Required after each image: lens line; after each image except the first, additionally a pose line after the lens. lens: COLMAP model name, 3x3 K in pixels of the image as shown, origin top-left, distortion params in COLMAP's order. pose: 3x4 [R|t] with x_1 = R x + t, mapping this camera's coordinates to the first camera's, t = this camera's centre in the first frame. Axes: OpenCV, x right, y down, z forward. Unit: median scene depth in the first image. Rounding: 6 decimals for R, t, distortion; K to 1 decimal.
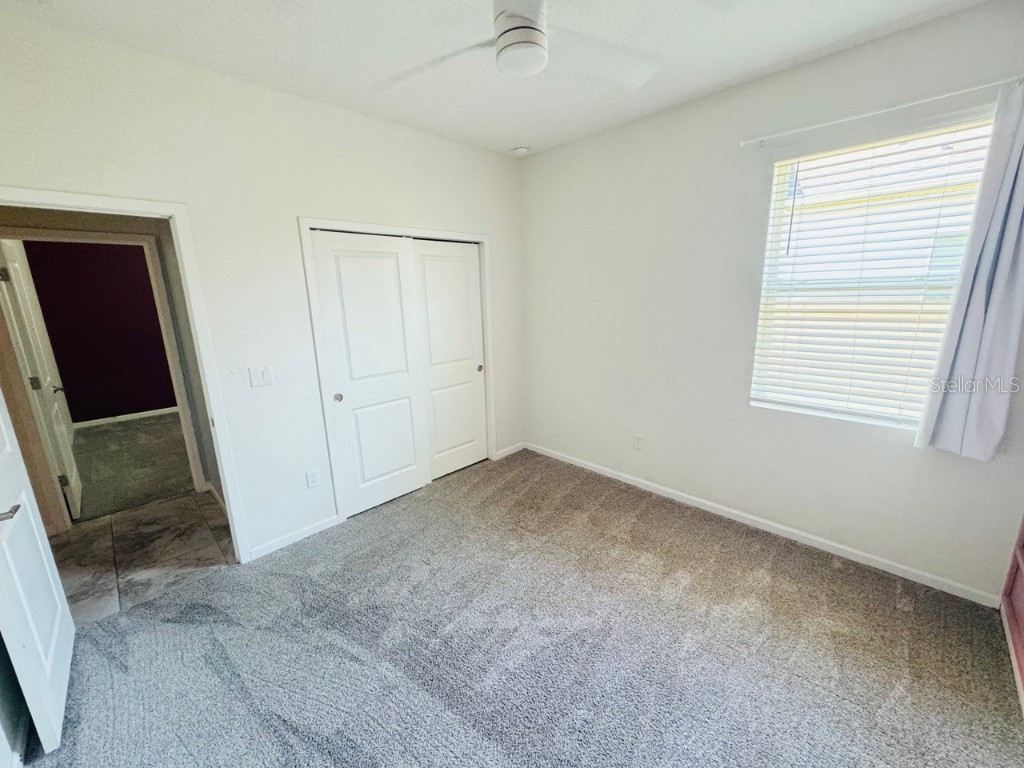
lens RADIAL K [[412.4, 0, 511.1], [0, 412.4, 382.9], [0, 0, 1]] dist [0.000277, 0.000301]
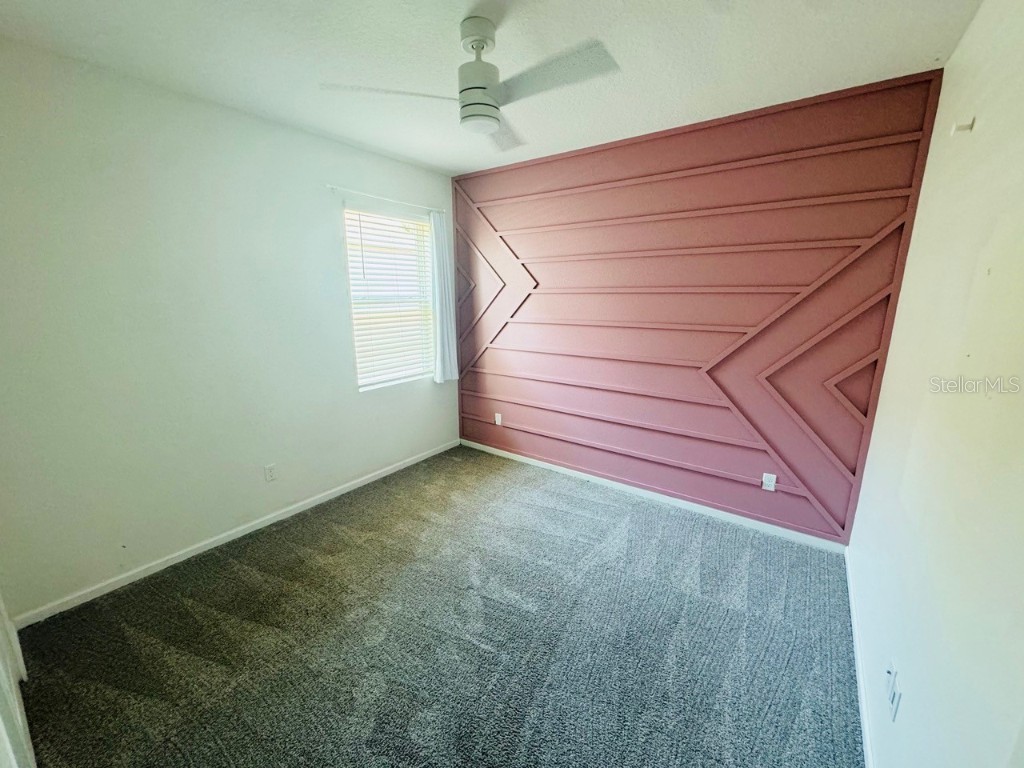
lens RADIAL K [[412.4, 0, 511.1], [0, 412.4, 382.9], [0, 0, 1]] dist [0.000277, 0.000301]
pose [[-0.143879, -0.192511, 0.970690, -0.620456], [0.221528, 0.949737, 0.221191, -0.129193], [-0.964481, 0.246860, -0.094001, 0.550720]]
